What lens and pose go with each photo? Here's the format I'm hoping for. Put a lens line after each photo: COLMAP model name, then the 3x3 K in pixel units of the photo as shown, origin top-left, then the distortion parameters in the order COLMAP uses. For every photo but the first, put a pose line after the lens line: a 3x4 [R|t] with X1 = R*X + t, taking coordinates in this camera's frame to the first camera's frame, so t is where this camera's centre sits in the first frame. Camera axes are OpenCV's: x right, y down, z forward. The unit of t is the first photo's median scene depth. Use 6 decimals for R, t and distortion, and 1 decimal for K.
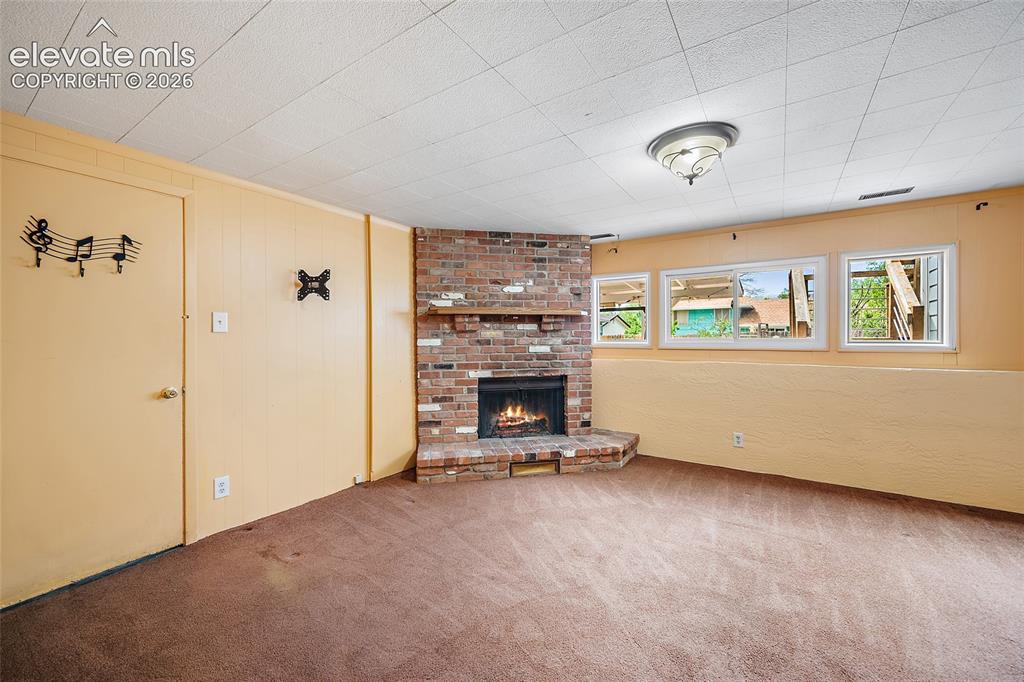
lens RADIAL K [[406.6, 0, 509.7], [0, 406.6, 338.8], [0, 0, 1]] dist [-0.001970, -0.000666]
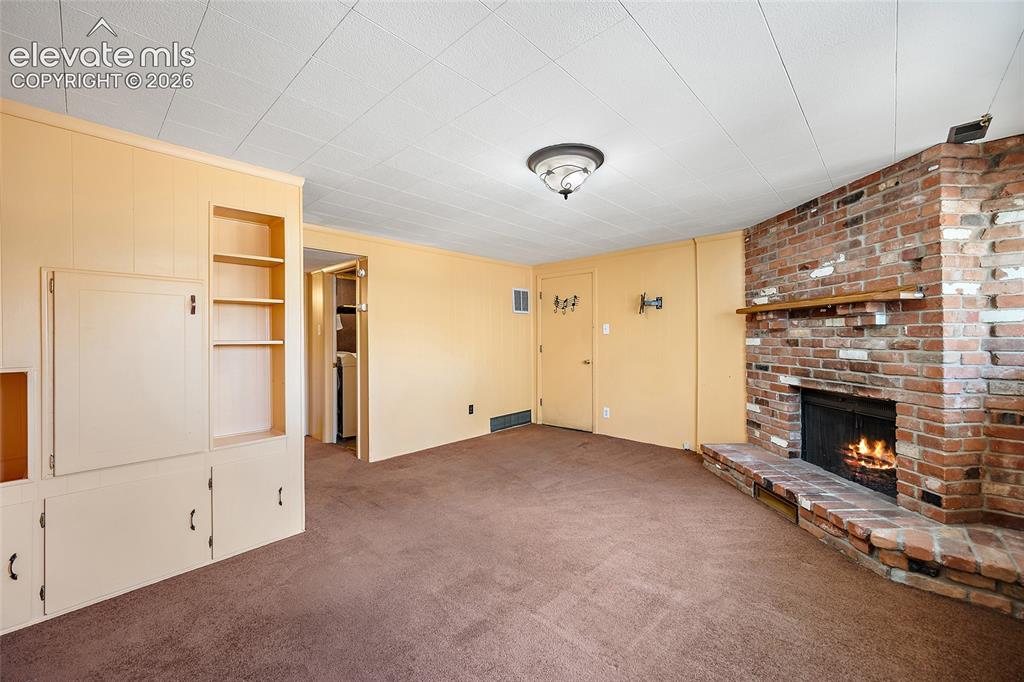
lens RADIAL K [[406.6, 0, 507.7], [0, 406.6, 338.0], [0, 0, 1]] dist [-0.001970, -0.000666]
pose [[-0.176759, 0.007425, -0.984226, 0.880792], [0.002814, 0.999971, 0.007038, -0.008728], [0.984250, -0.001525, -0.176774, 0.589763]]
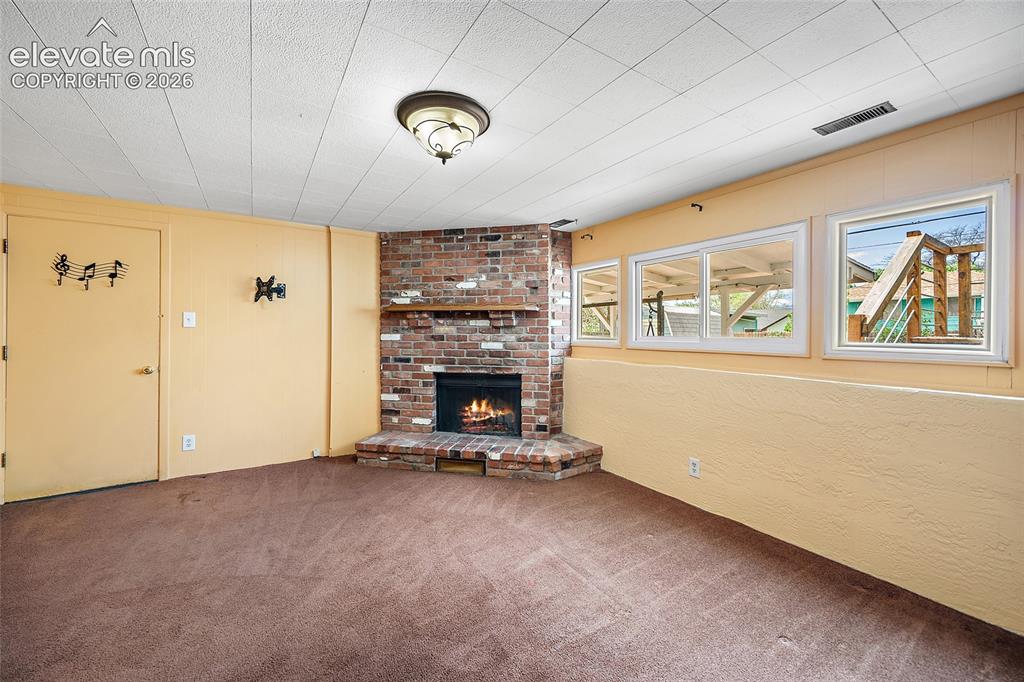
lens RADIAL K [[406.6, 0, 510.9], [0, 406.6, 334.0], [0, 0, 1]] dist [-0.001970, -0.000666]
pose [[0.913986, 0.010573, -0.405608, 0.537605], [-0.011079, 0.999938, 0.001101, -0.004581], [0.405595, 0.003487, 0.914046, 0.137979]]
